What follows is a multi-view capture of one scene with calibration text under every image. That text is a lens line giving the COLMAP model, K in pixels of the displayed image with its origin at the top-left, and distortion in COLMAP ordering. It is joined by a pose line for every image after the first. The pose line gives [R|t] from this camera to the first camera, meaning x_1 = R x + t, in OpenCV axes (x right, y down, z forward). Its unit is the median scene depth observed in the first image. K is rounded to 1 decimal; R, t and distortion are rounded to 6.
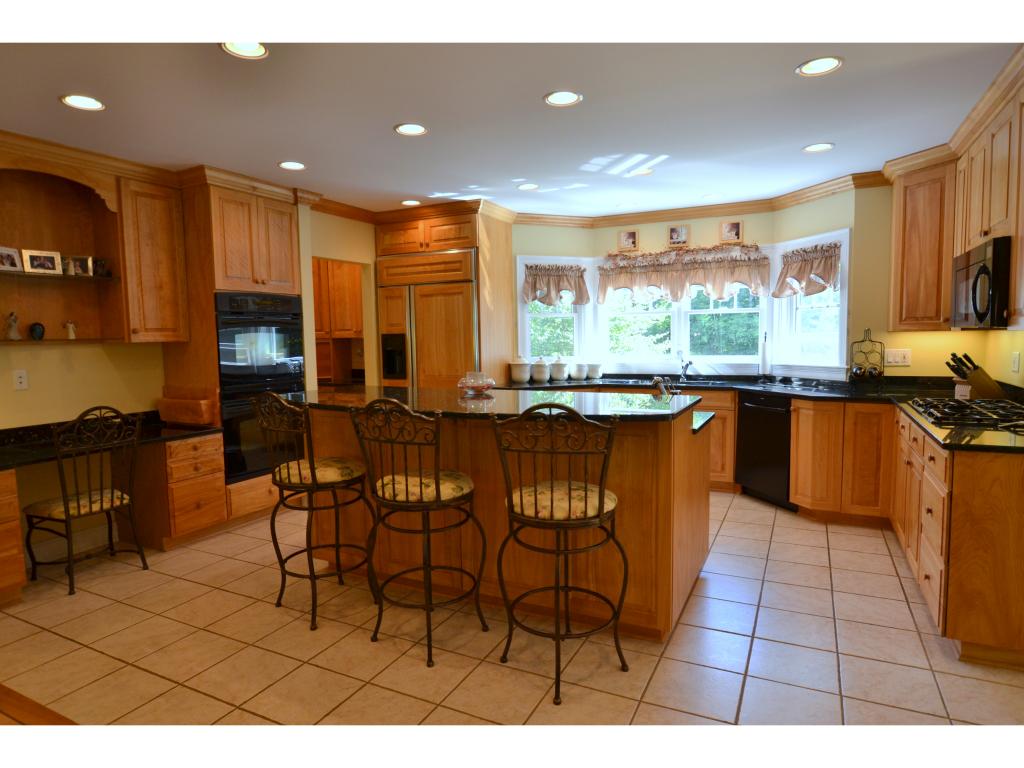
lens RADIAL K [[587.0, 0, 512.0], [0, 587.0, 384.0], [0, 0, 1]] dist [-0.003709, 0.000550]
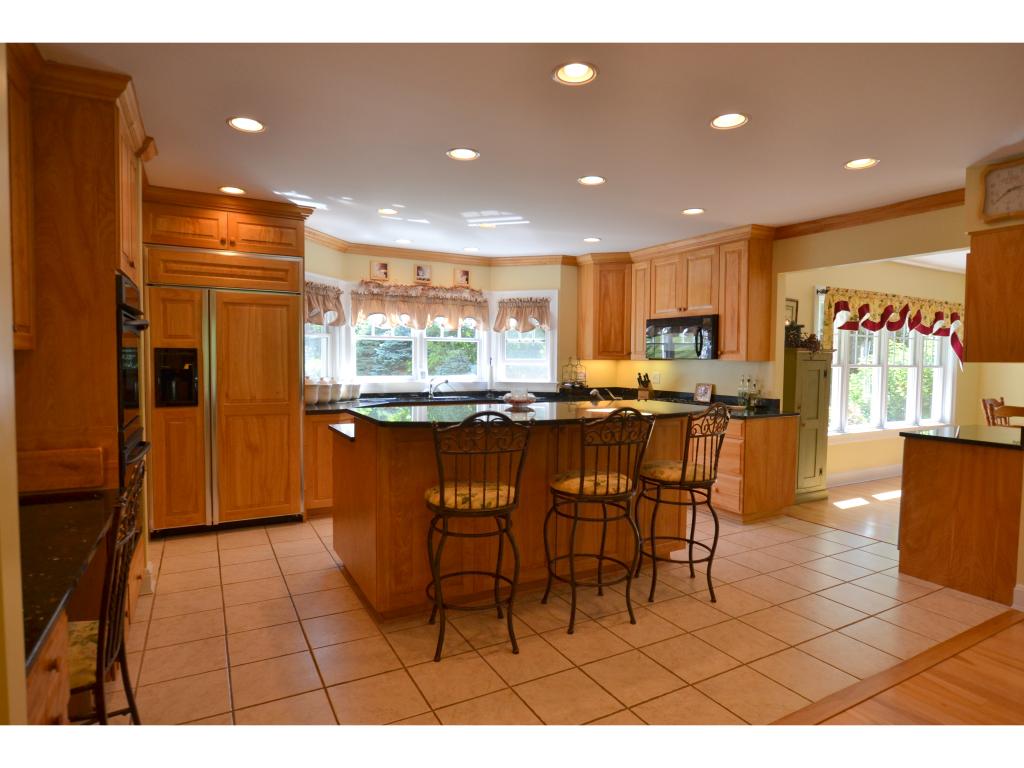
lens RADIAL K [[577.8, 0, 512.0], [0, 577.8, 384.0], [0, 0, 1]] dist [-0.004368, -0.000298]
pose [[0.575263, -0.012444, 0.817874, -0.584053], [0.049524, 0.998580, -0.019639, -0.002078], [-0.816468, 0.051802, 0.575062, 0.216536]]
